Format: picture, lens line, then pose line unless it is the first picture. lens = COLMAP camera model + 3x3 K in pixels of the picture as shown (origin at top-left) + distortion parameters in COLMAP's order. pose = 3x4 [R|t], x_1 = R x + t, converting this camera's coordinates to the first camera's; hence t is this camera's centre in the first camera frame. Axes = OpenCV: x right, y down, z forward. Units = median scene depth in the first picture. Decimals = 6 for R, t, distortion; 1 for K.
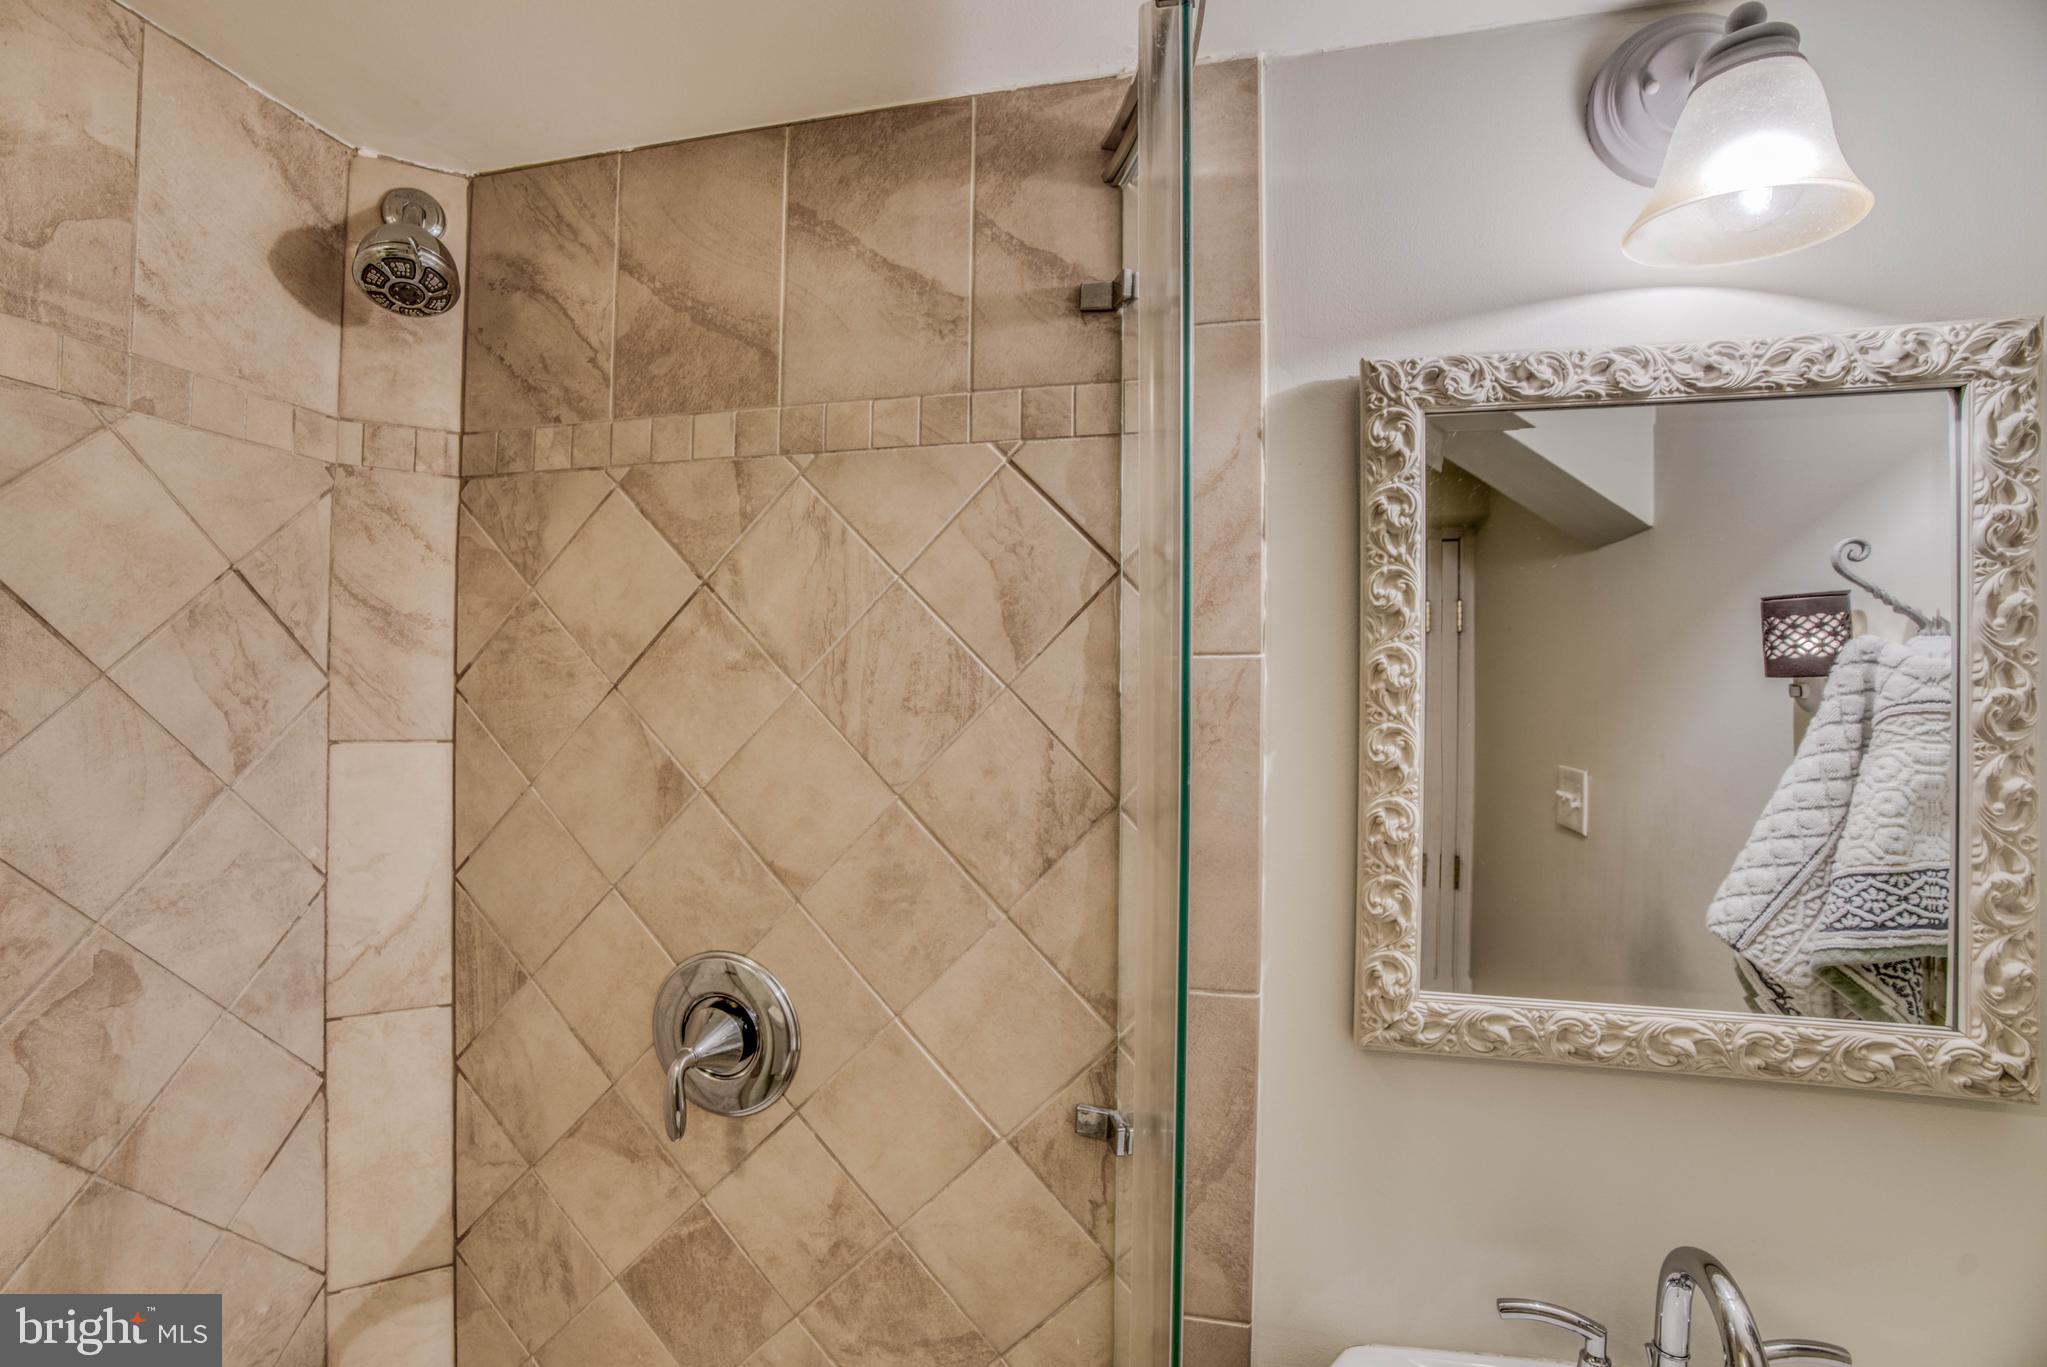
lens RADIAL K [[942.9, 0, 1024.4], [0, 942.9, 685.0], [0, 0, 1]] dist [-0.062651, 0.019189]
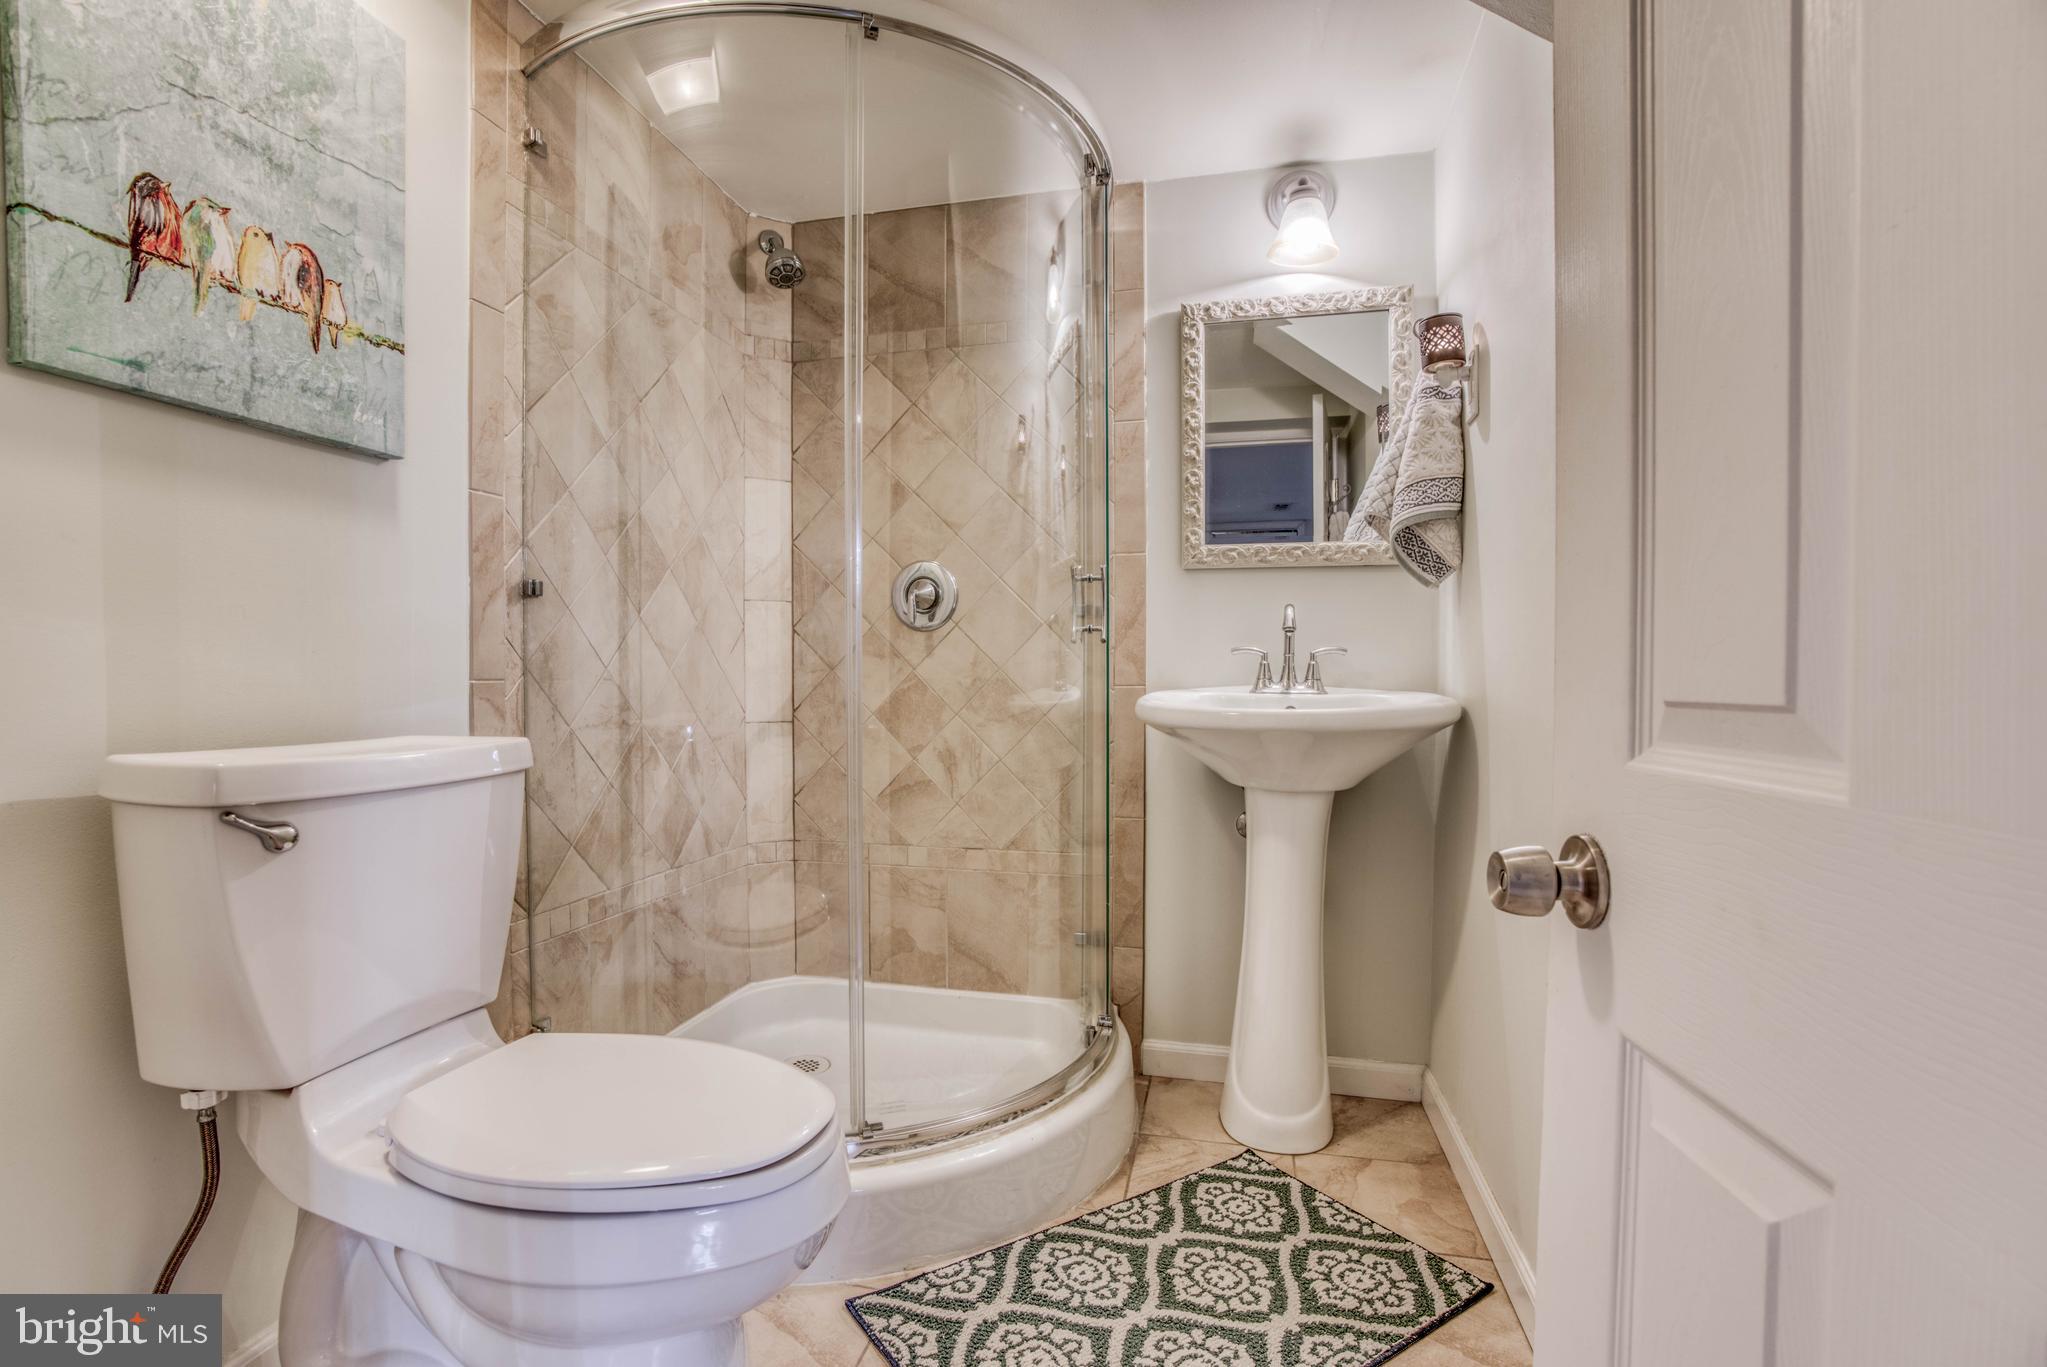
lens RADIAL K [[942.9, 0, 1016.4], [0, 942.9, 681.7], [0, 0, 1]] dist [-0.062651, 0.019189]
pose [[0.999921, -0.012521, -0.000494, -0.092300], [0.012531, 0.999165, 0.038889, 0.502827], [0.000007, -0.038892, 0.999243, -1.382548]]
